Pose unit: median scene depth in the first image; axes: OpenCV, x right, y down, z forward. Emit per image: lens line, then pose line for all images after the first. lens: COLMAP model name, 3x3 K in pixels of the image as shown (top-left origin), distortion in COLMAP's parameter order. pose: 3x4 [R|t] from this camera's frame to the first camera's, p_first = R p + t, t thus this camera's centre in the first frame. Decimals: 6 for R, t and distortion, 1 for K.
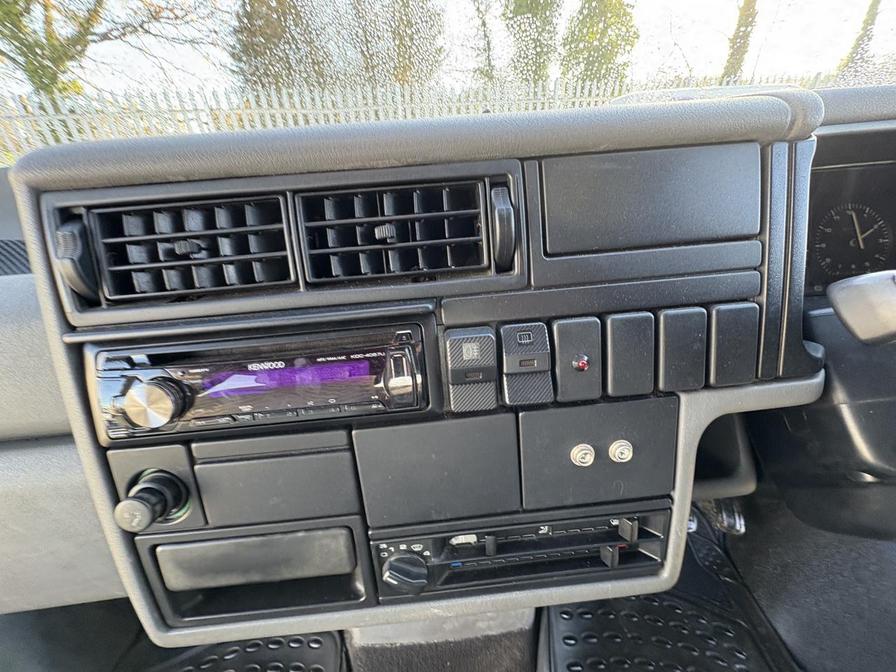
lens RADIAL K [[356.2, 0, 435.2], [0, 356.2, 339.7], [0, 0, 1]] dist [0.000384, -0.000282]
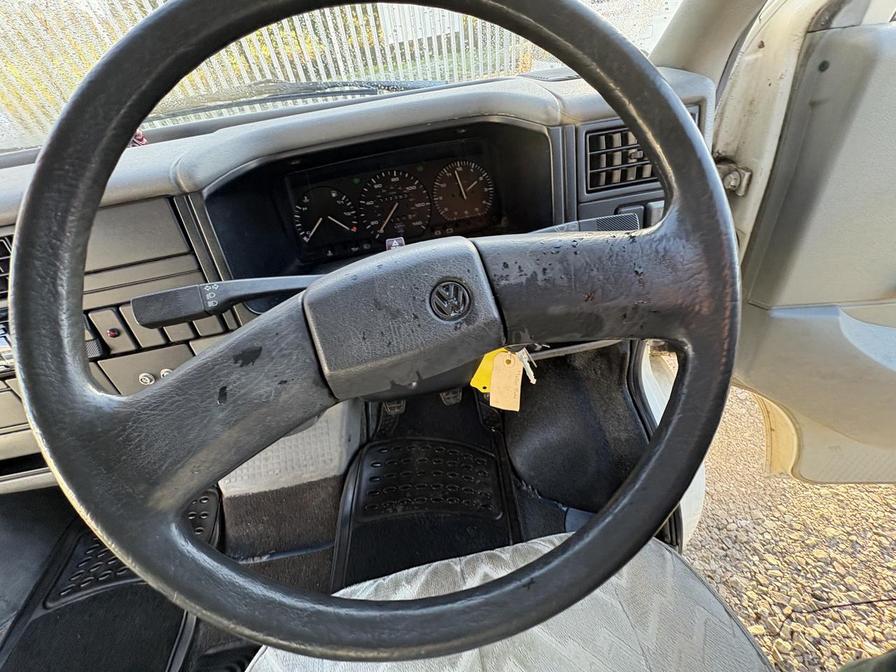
lens RADIAL K [[356.2, 0, 447.1], [0, 356.2, 335.5], [0, 0, 1]] dist [0.000384, -0.000282]
pose [[0.994565, -0.102964, 0.015455, 2.017156], [0.095474, 0.961110, 0.259139, -0.222315], [-0.041535, -0.256255, 0.965716, -0.800280]]
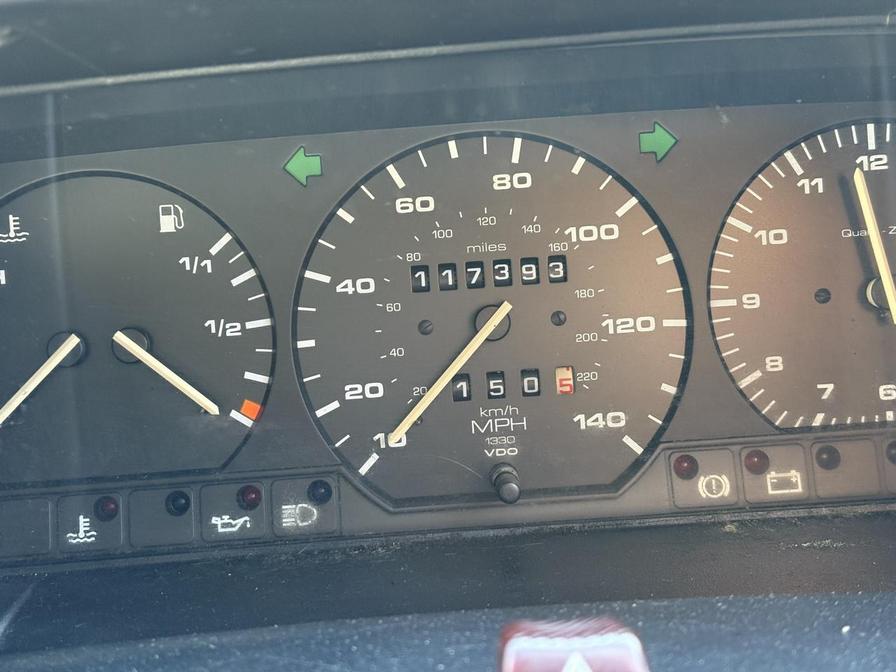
lens RADIAL K [[1338.8, 0, 447.4], [0, 1338.8, 339.3], [0, 0, 1]] dist [0.114362, 0.000000]
pose [[0.999565, 0.016415, -0.024519, 1.766205], [-0.017327, 0.999149, -0.037438, -0.392794], [0.023884, 0.037846, 0.998998, 0.197655]]
